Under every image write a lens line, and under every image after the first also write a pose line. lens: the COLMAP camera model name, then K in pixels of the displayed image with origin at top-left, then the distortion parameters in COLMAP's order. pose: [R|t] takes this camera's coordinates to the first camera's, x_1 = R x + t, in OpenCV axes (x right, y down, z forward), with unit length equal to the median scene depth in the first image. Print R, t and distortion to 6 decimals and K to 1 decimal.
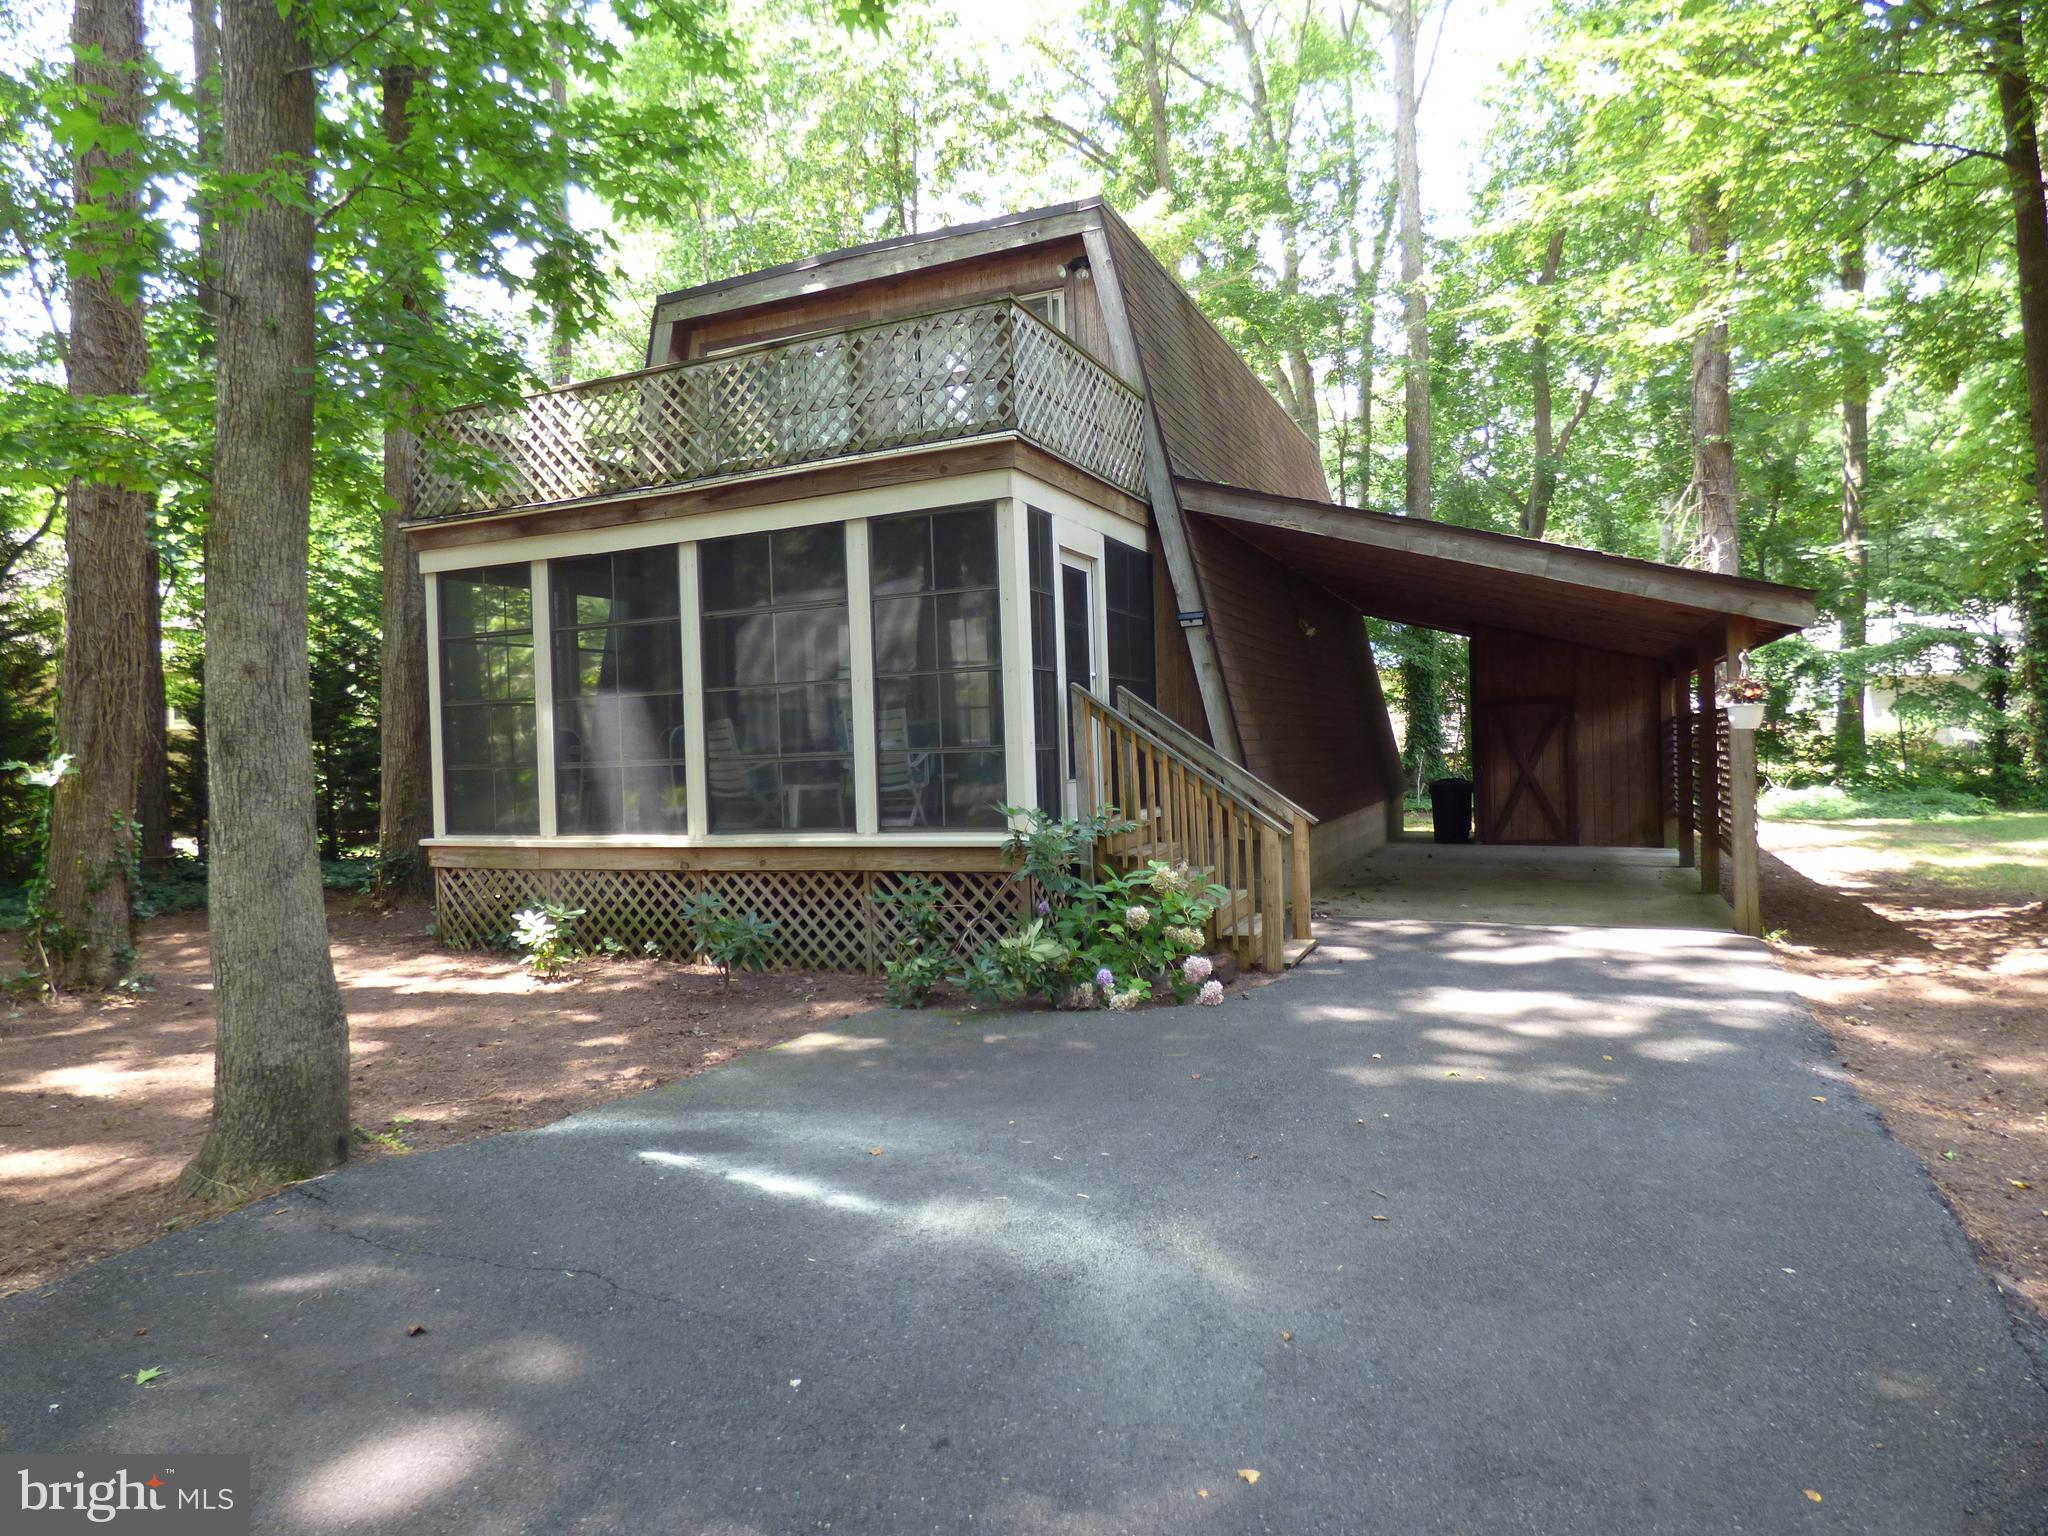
lens RADIAL K [[1236.8, 0, 1007.5], [0, 1236.8, 762.9], [0, 0, 1]] dist [-0.003959, 0.004620]
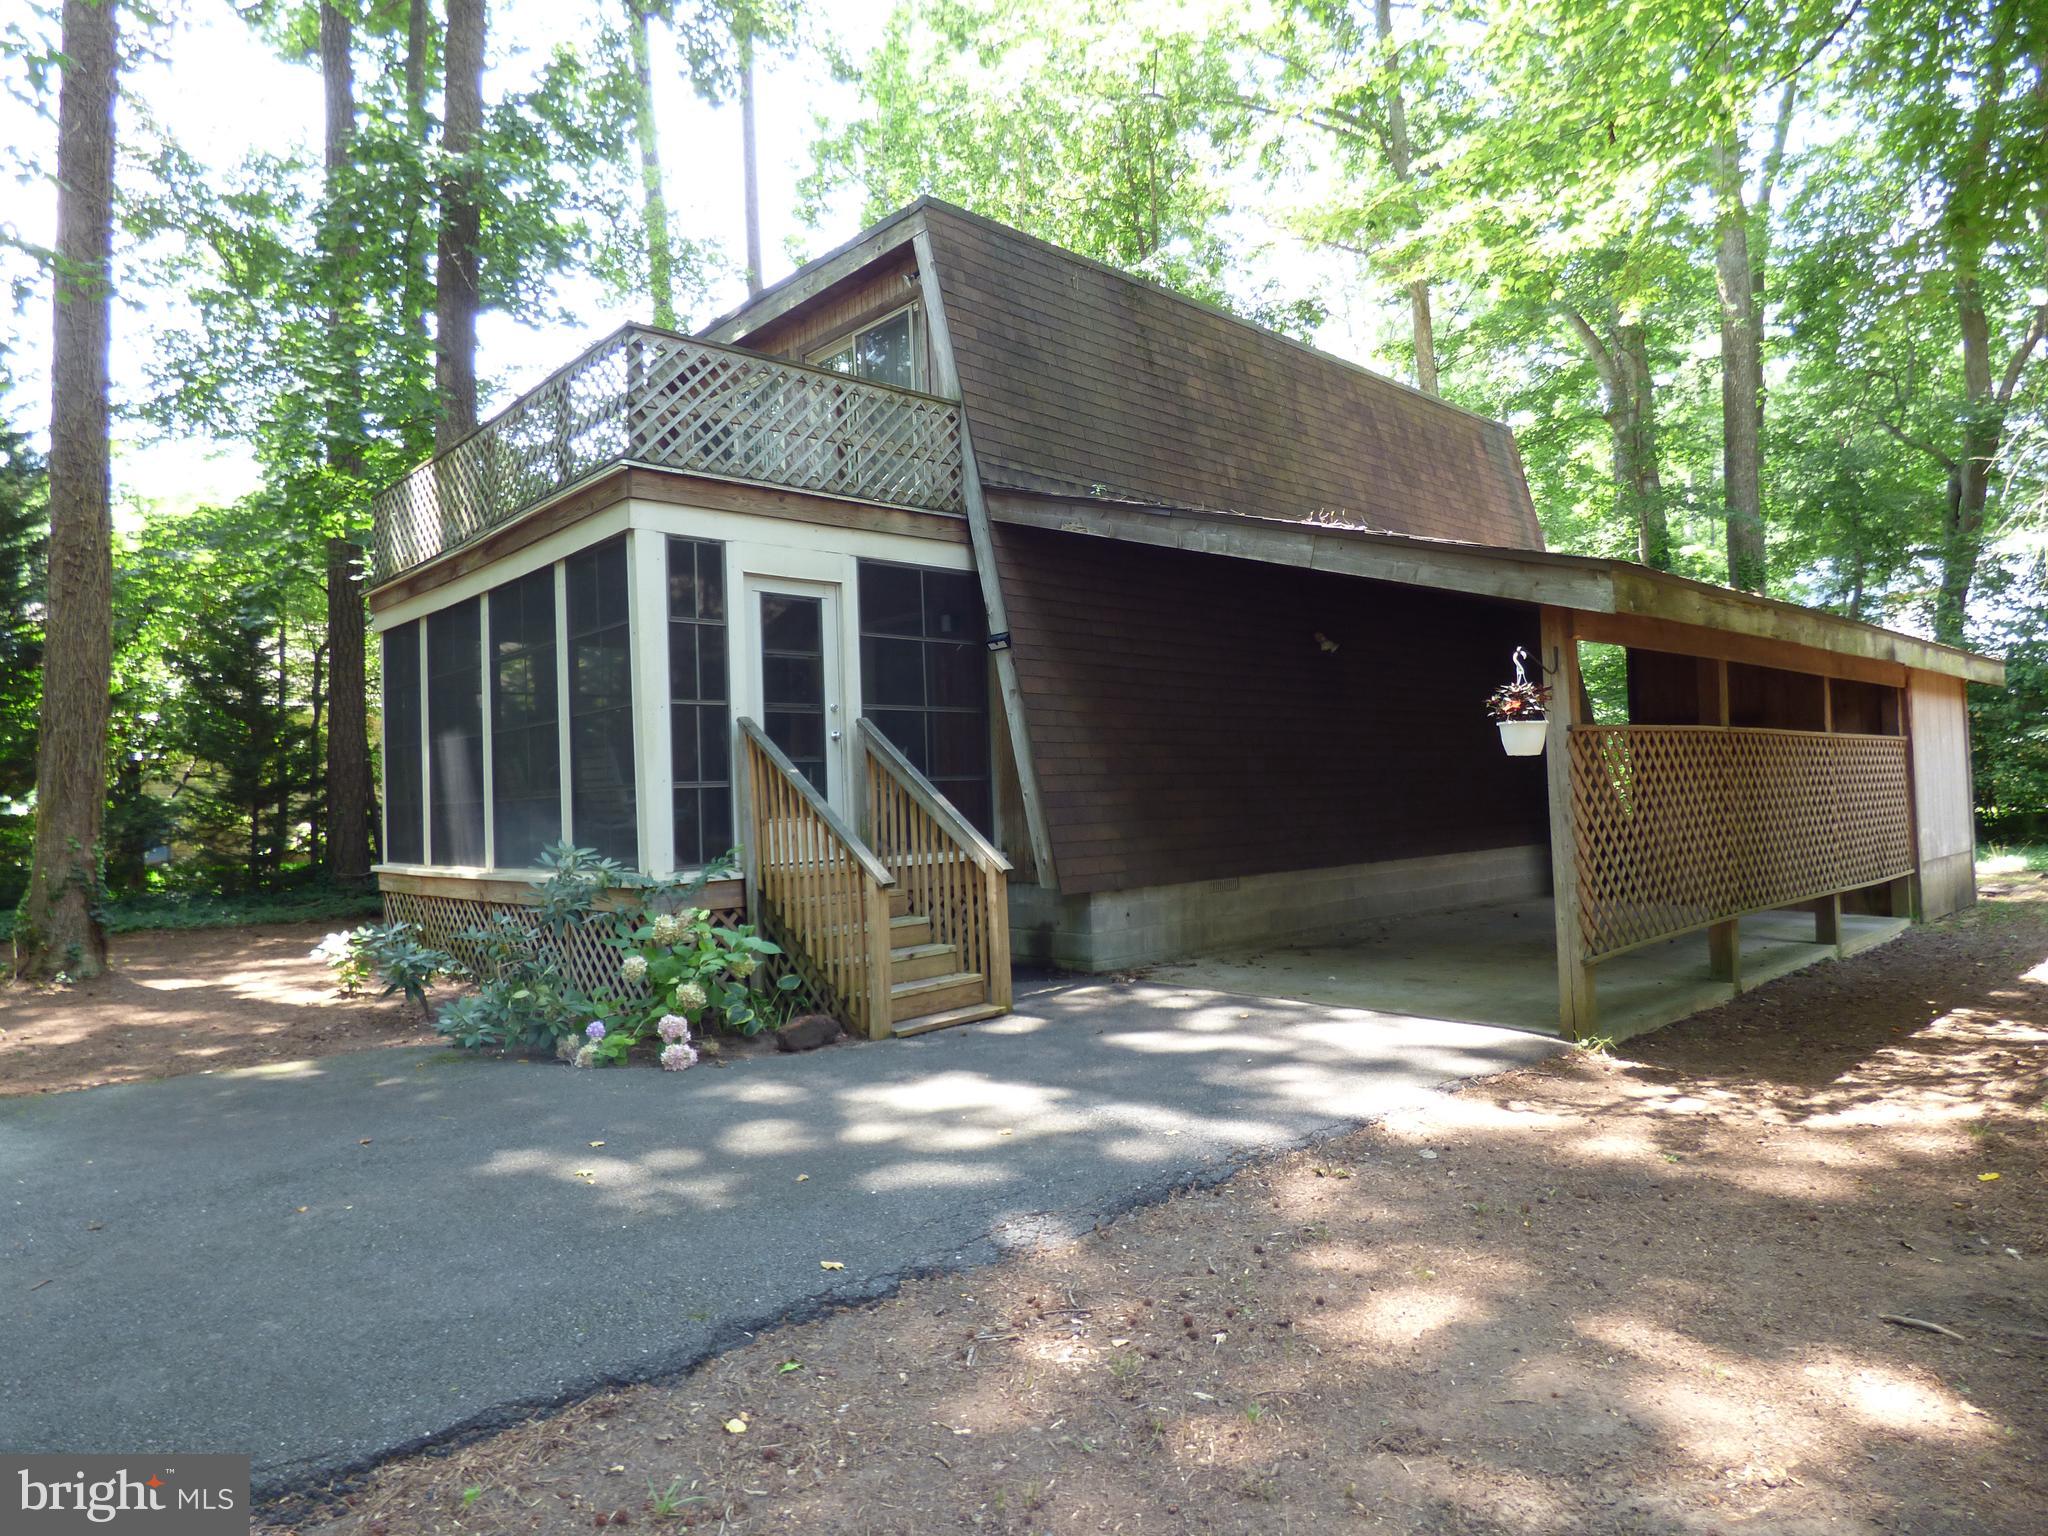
lens RADIAL K [[1236.8, 0, 1018.5], [0, 1236.8, 768.4], [0, 0, 1]] dist [-0.003959, 0.004620]
pose [[0.918771, -0.007475, -0.394719, 0.635185], [-0.002169, 0.999710, -0.023981, -0.002473], [0.394784, 0.022889, 0.918489, 0.221472]]
